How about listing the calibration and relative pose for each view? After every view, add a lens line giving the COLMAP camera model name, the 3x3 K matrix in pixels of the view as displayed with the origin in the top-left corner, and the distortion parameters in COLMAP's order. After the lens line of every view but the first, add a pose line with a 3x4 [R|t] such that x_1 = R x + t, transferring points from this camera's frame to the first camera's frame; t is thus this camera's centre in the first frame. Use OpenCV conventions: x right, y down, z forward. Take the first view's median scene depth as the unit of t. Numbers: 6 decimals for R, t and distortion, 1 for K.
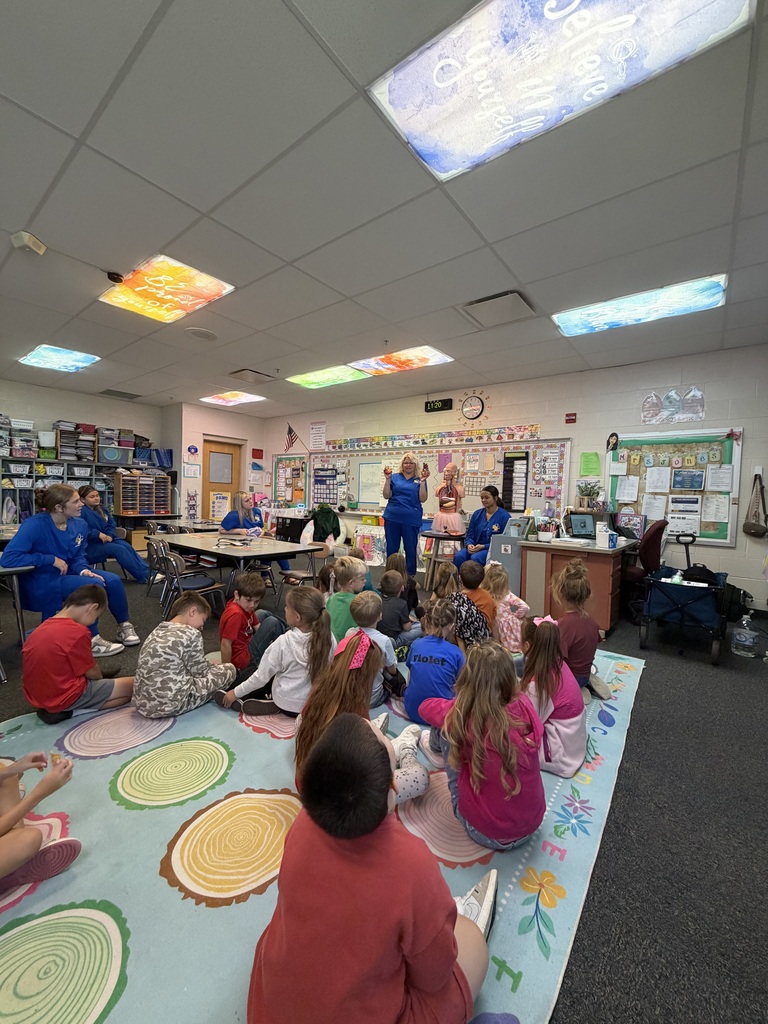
lens RADIAL K [[409.1, 0, 383.4], [0, 409.1, 512.4], [0, 0, 1]] dist [0.001571, 0.000018]
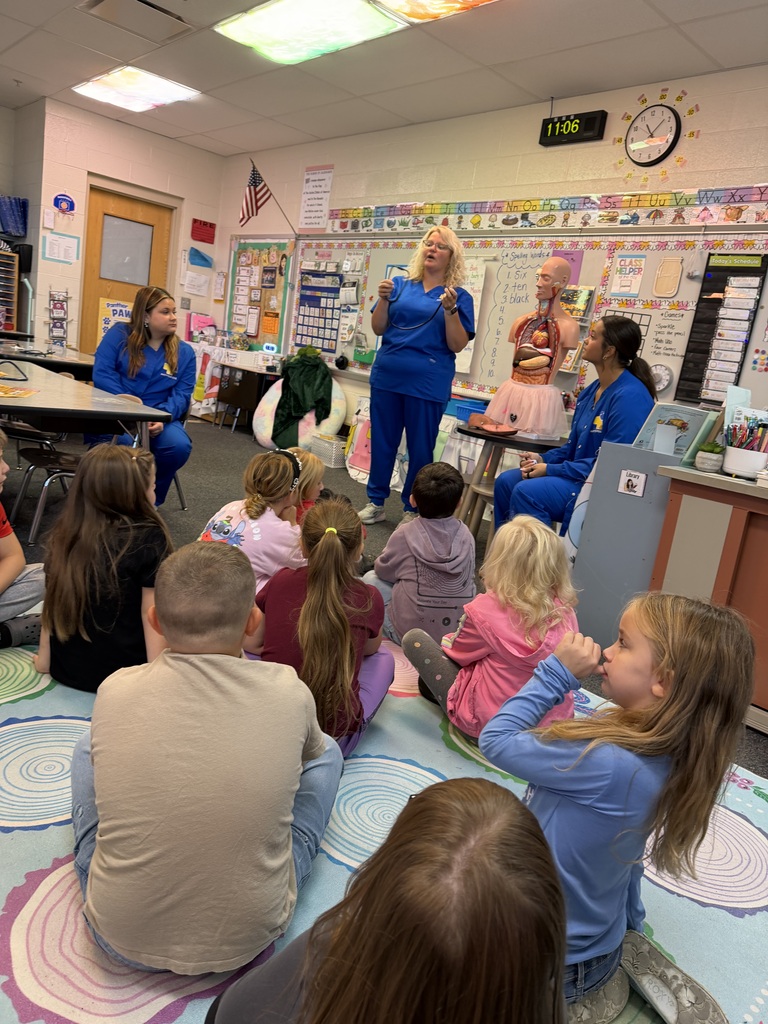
lens RADIAL K [[730.0, 0, 384.2], [0, 730.0, 512.1], [0, 0, 1]] dist [0.008144, -0.018718]
pose [[0.977662, 0.153341, -0.143748, 0.092784], [-0.129966, 0.978538, 0.159913, 0.019817], [0.165184, -0.137658, 0.976609, 0.159047]]
